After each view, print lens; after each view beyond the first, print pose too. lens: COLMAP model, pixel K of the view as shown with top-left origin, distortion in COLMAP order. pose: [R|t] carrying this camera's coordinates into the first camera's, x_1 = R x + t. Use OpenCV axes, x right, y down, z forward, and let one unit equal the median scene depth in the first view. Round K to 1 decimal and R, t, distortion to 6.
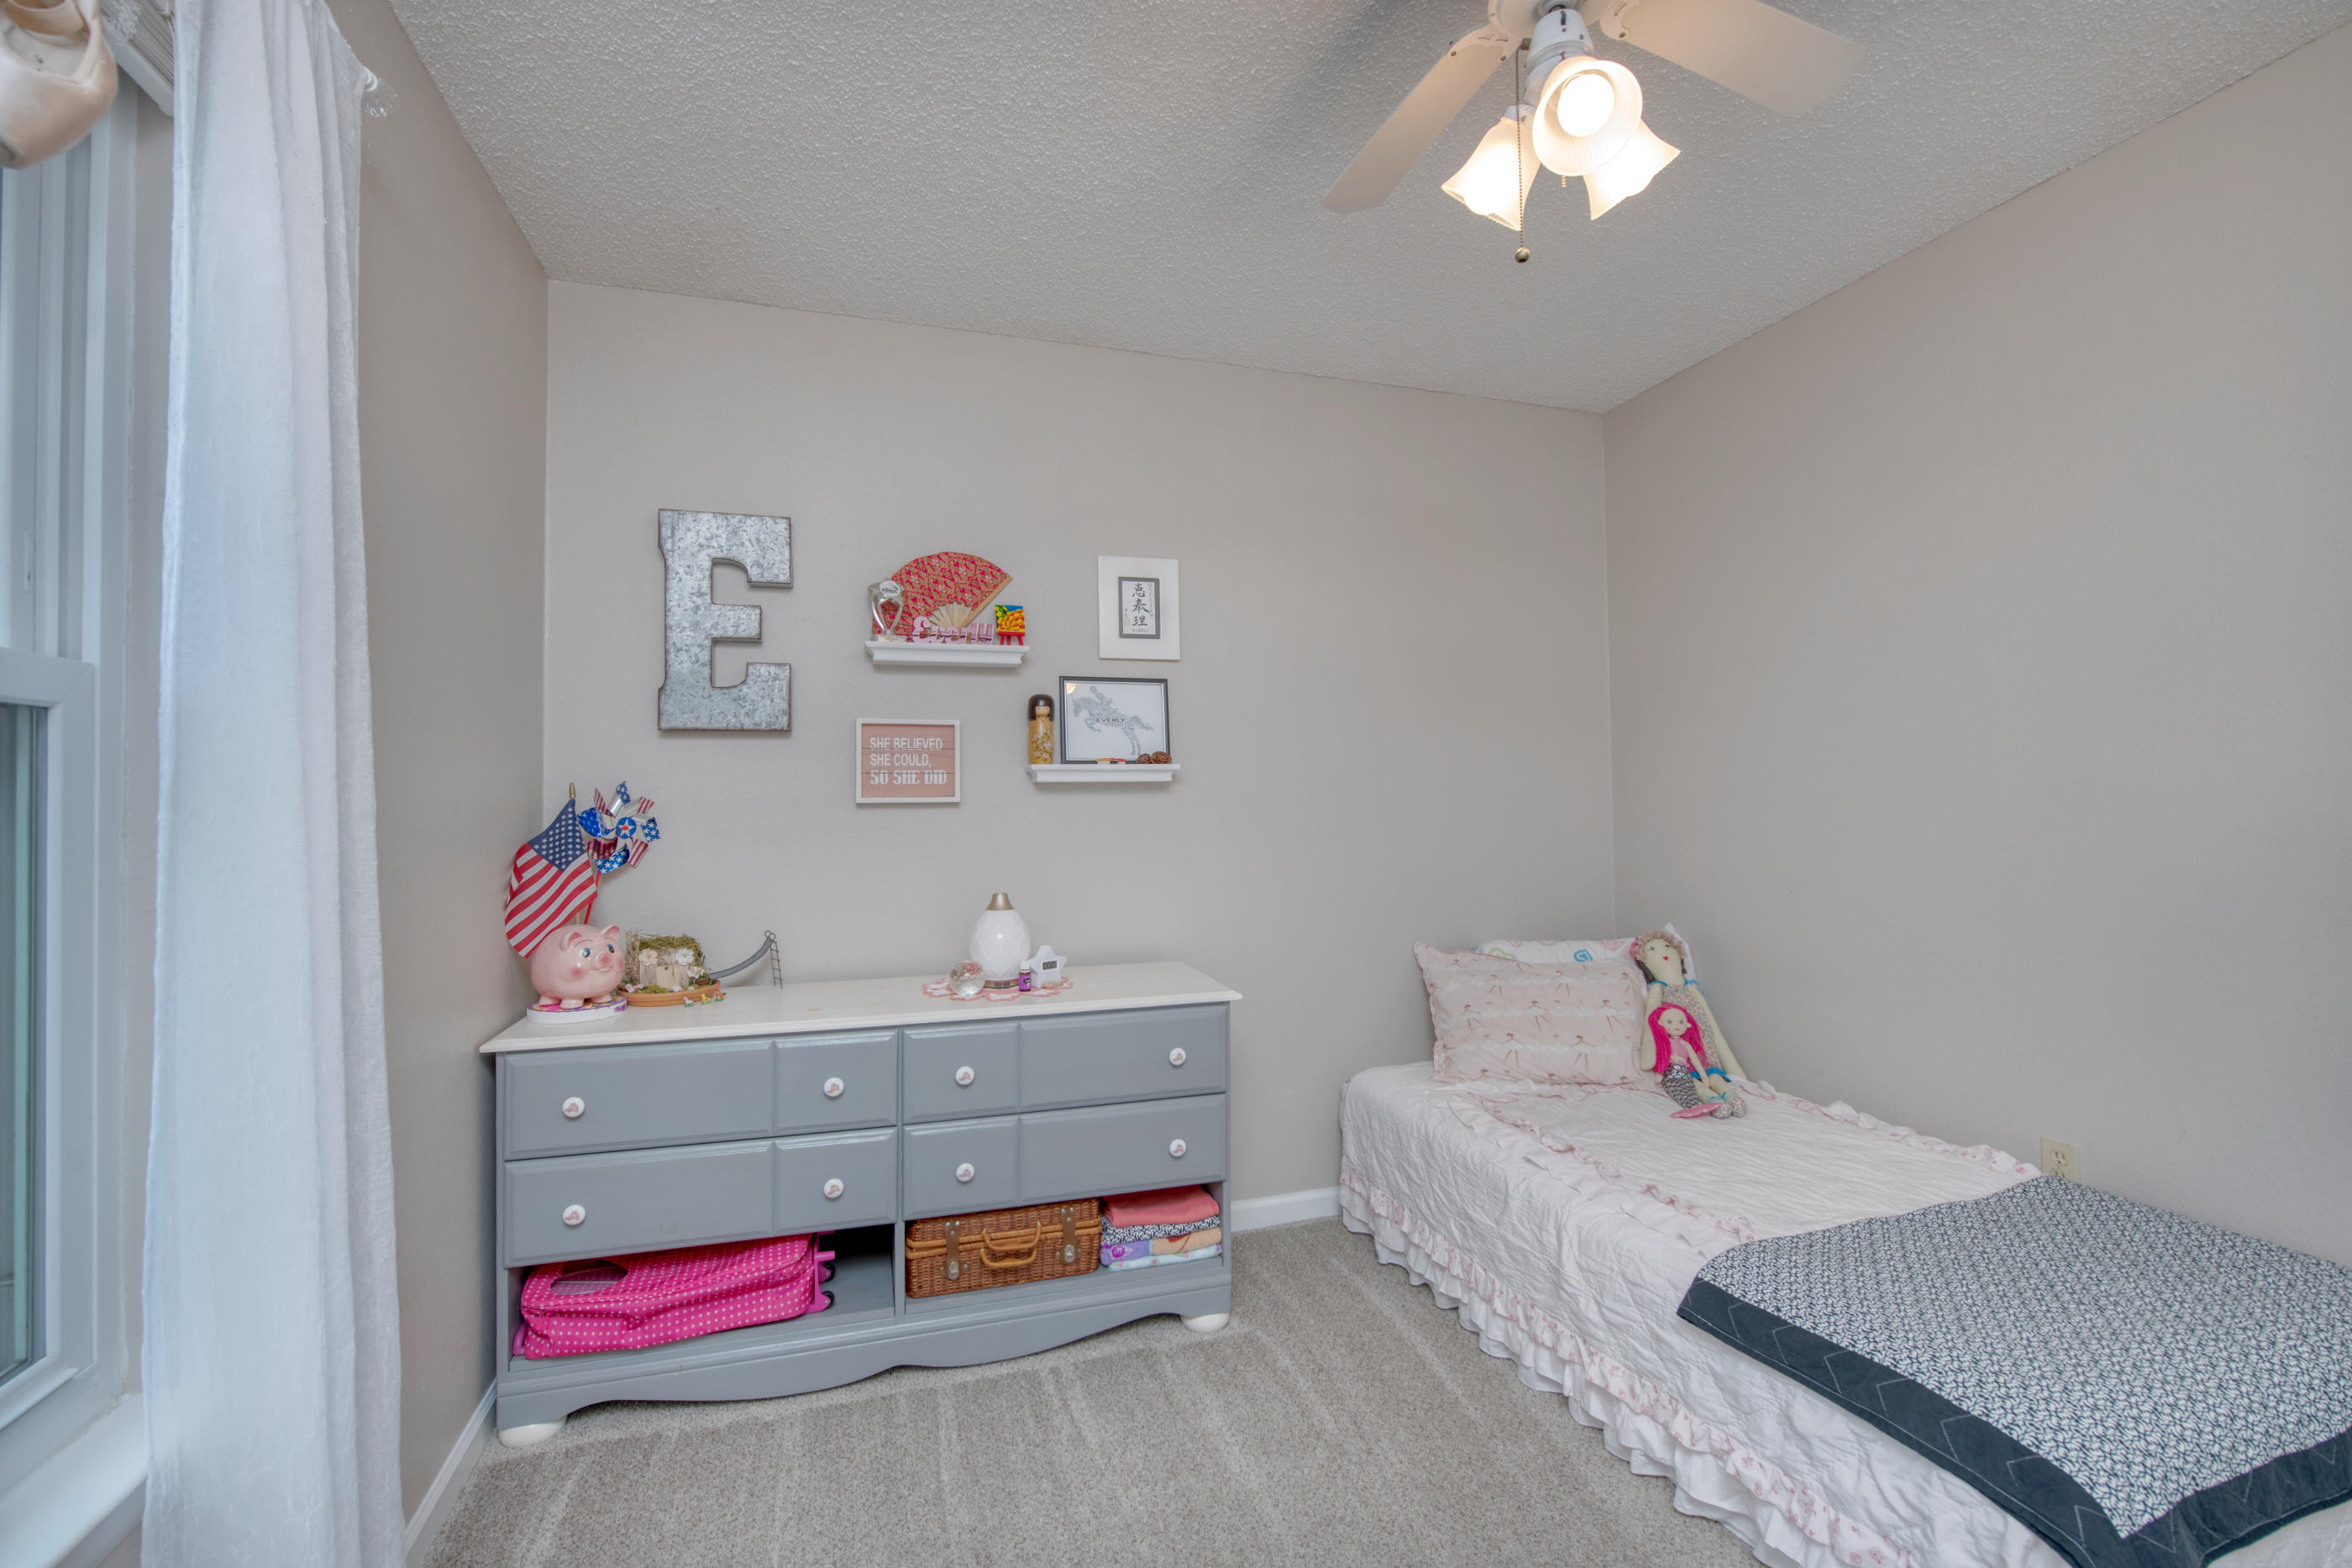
lens RADIAL K [[1092.0, 0, 1176.0], [0, 1092.0, 784.0], [0, 0, 1]] dist [-0.008439, 0.000068]
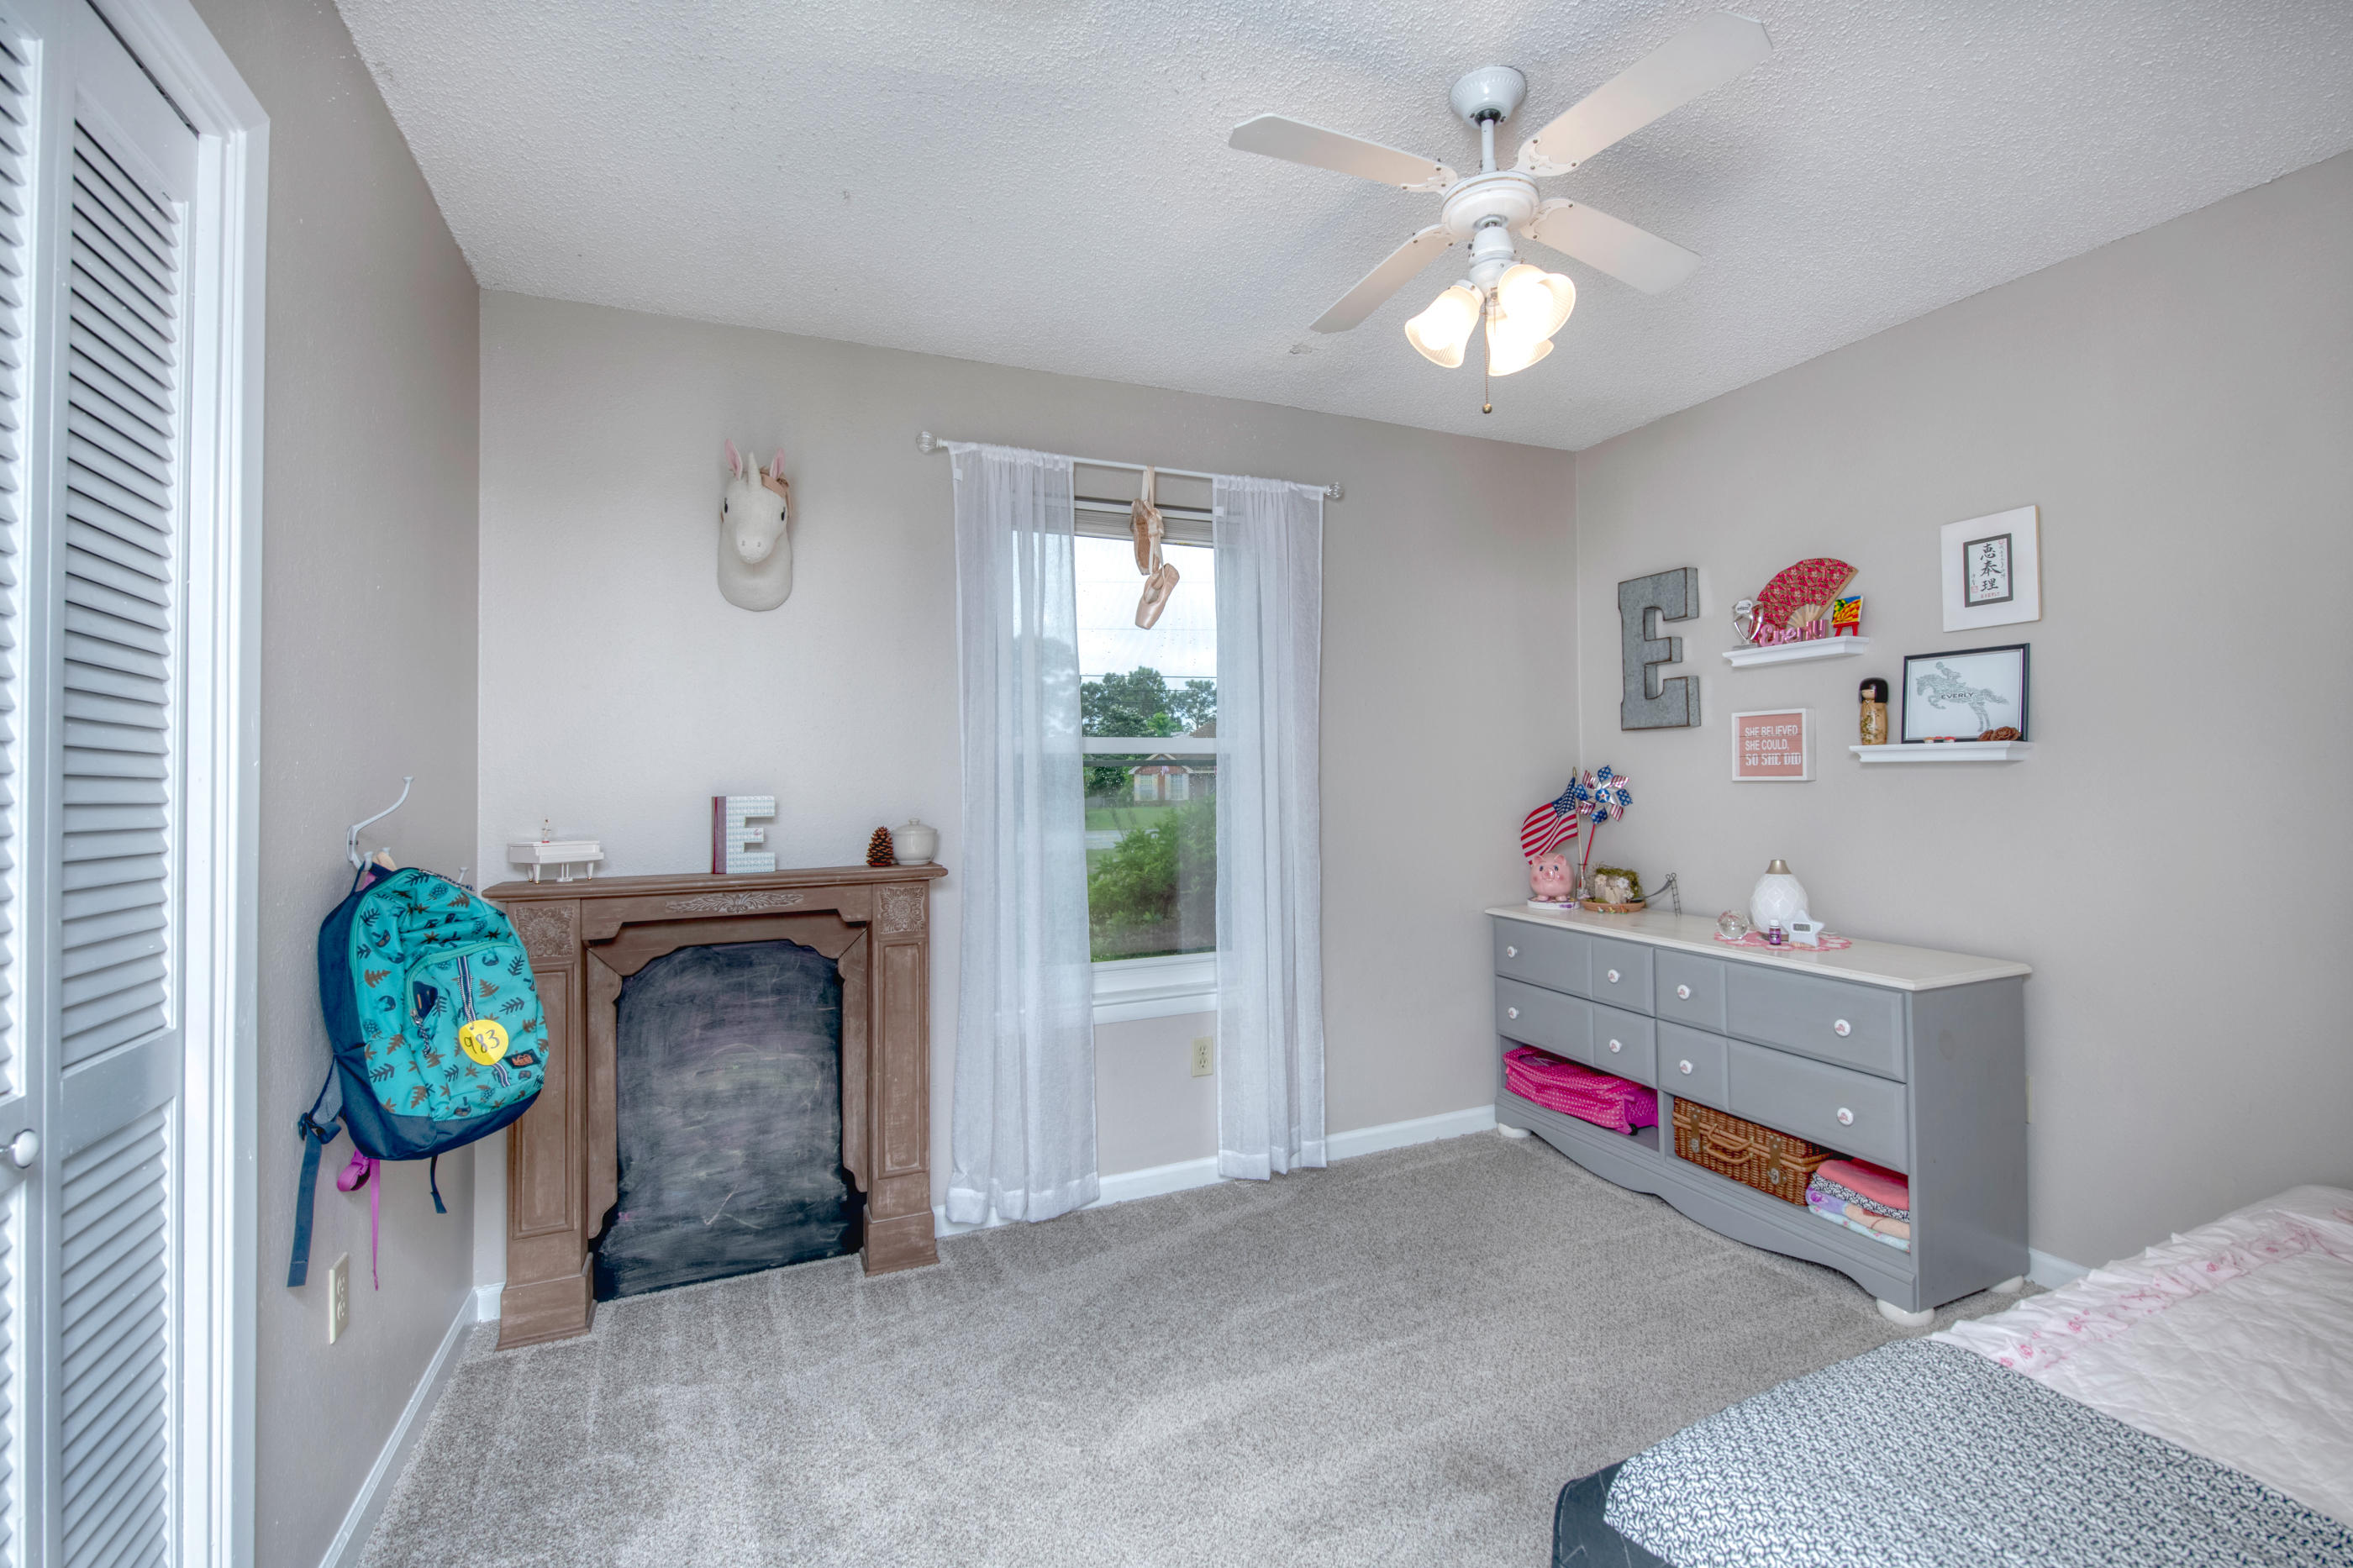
lens RADIAL K [[1092.5, 0, 1176.5], [0, 1092.5, 784.0], [0, 0, 1]] dist [-0.008439, 0.000068]
pose [[0.047070, 0.013764, -0.998797, 0.892129], [0.015480, 0.999775, 0.014507, -0.006361], [0.998772, -0.016144, 0.046846, 0.288460]]
